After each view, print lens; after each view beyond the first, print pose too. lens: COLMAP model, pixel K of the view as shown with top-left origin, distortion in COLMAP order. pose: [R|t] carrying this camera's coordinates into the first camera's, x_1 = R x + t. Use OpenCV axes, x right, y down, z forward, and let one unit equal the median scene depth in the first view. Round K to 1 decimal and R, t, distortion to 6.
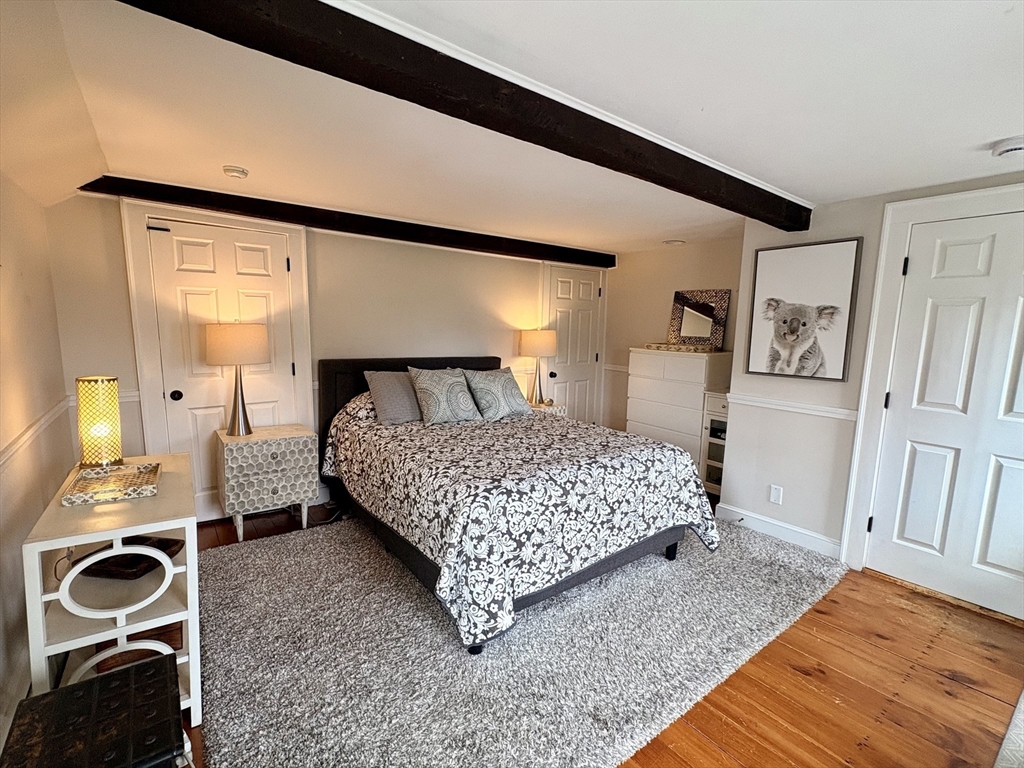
lens RADIAL K [[460.1, 0, 512.4], [0, 460.1, 384.0], [0, 0, 1]] dist [0.000950, 0.000855]
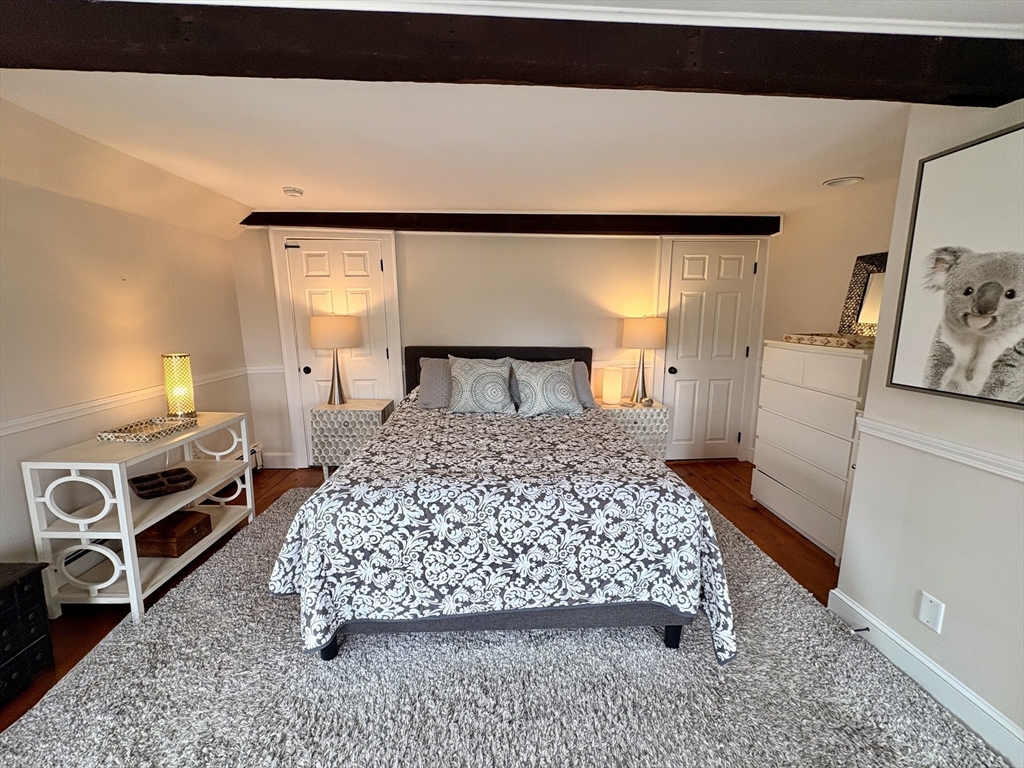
lens RADIAL K [[406.1, 0, 512.3], [0, 406.1, 384.1], [0, 0, 1]] dist [0.000644, -0.000434]
pose [[0.827008, 0.073952, -0.557305, 0.438786], [-0.054607, 0.997190, 0.051290, -0.028219], [0.559532, -0.011984, 0.828722, 0.348088]]
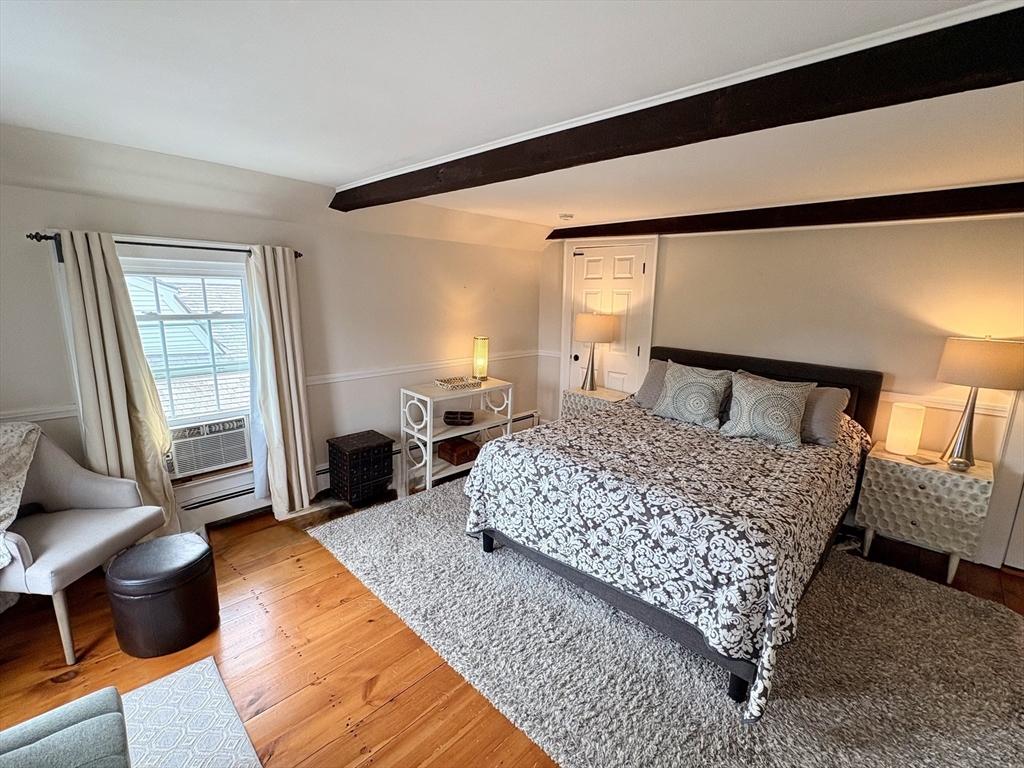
lens RADIAL K [[460.1, 0, 510.4], [0, 460.1, 385.2], [0, 0, 1]] dist [0.000950, 0.000855]
pose [[0.156969, 0.177676, -0.971489, 0.808707], [-0.148037, 0.976803, 0.154729, -0.095656], [0.976445, 0.119529, 0.179631, 0.501357]]
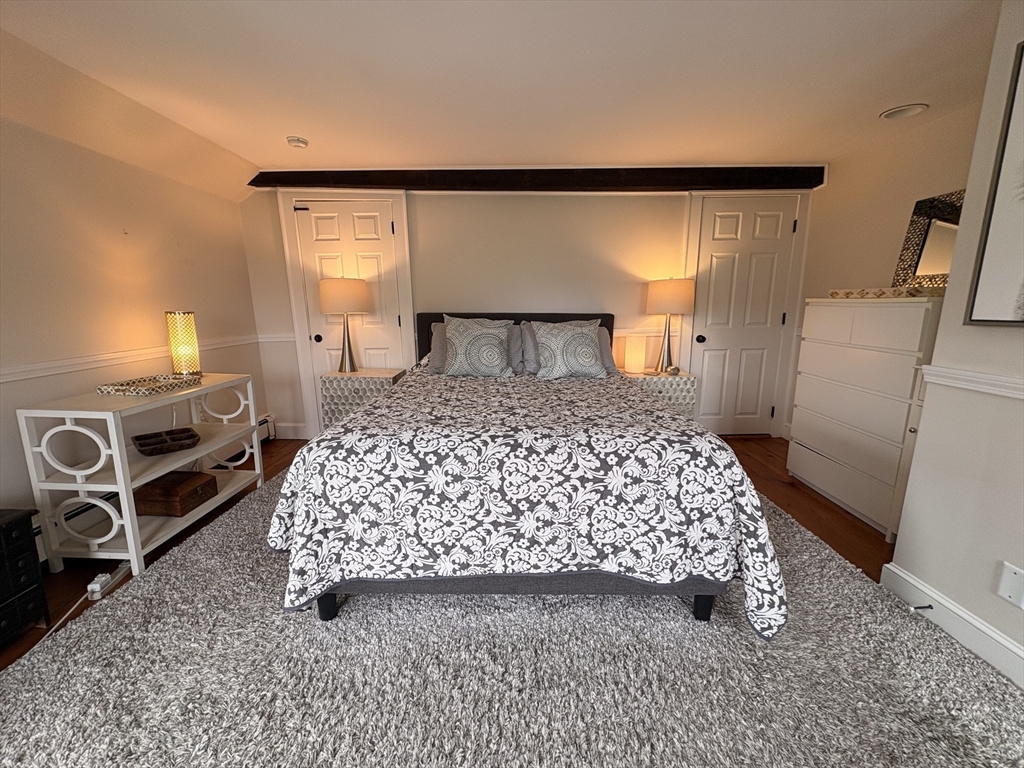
lens RADIAL K [[406.1, 0, 512.2], [0, 406.1, 384.7], [0, 0, 1]] dist [0.000644, -0.000434]
pose [[0.799064, 0.090673, -0.594370, 0.419594], [-0.054578, 0.995421, 0.078480, 0.035807], [0.598764, -0.030270, 0.800353, 0.397808]]
